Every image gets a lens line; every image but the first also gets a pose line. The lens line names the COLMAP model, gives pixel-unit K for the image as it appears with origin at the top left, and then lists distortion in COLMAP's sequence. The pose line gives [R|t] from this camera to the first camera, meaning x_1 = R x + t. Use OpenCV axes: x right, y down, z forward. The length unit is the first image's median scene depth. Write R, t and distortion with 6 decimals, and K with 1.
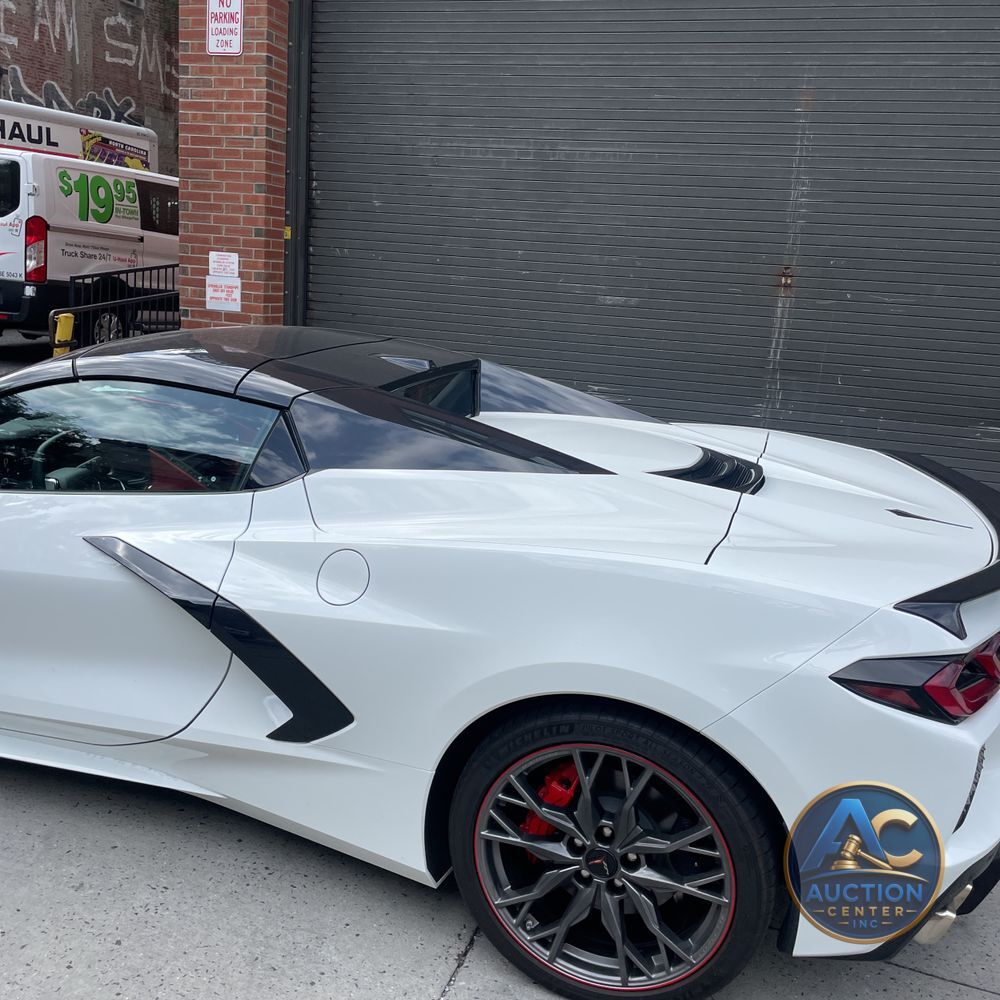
lens RADIAL K [[1020.8, 0, 495.4], [0, 1020.8, 503.9], [0, 0, 1]] dist [0.020705, 0.000000]
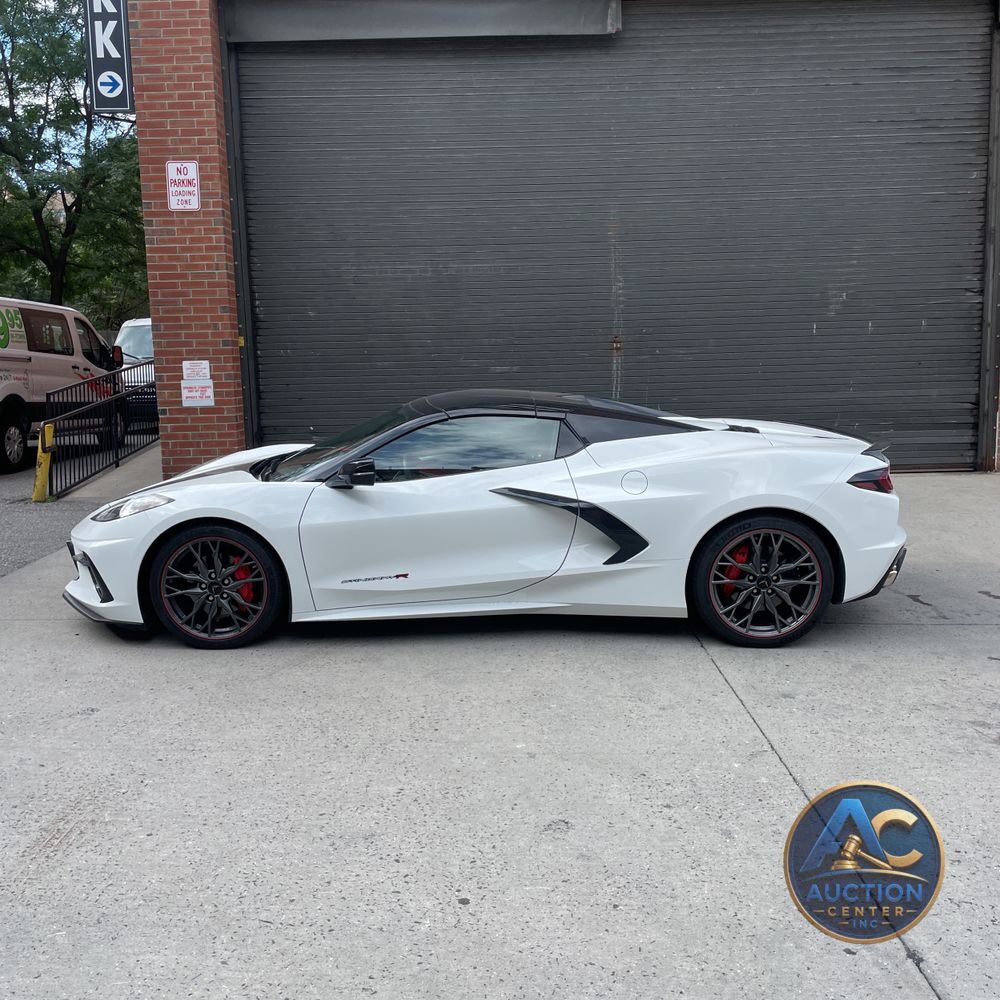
lens RADIAL K [[1020.8, 0, 504.1], [0, 1020.8, 509.9], [0, 0, 1]] dist [0.020705, 0.000000]
pose [[0.942795, -0.132427, 0.305942, -0.326599], [0.154171, 0.986881, -0.047926, 0.056960], [-0.295582, 0.092352, 0.950843, -0.306164]]
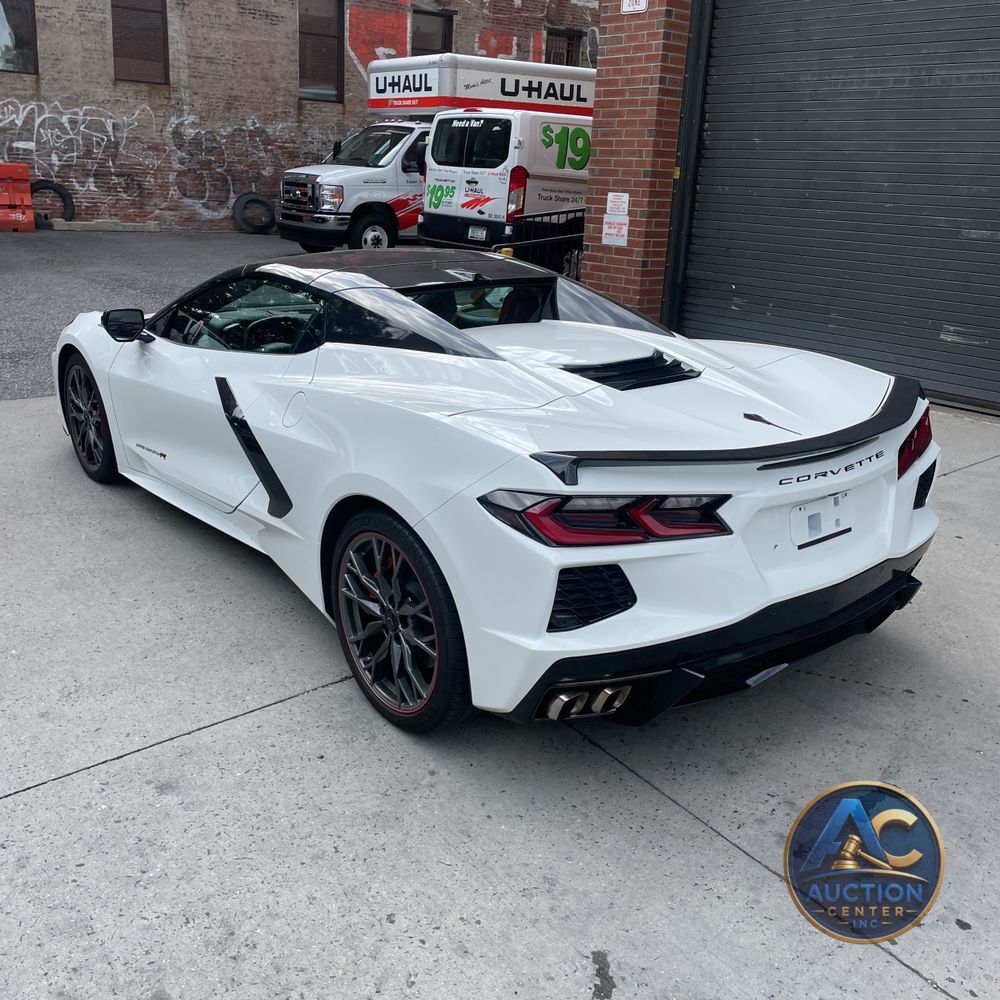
lens RADIAL K [[1020.8, 0, 490.5], [0, 1020.8, 509.0], [0, 0, 1]] dist [0.020705, 0.000000]
pose [[0.839568, 0.140901, -0.524665, 0.264710], [-0.110283, 0.989875, 0.089360, 0.014679], [0.531943, -0.017162, 0.846606, -0.037893]]
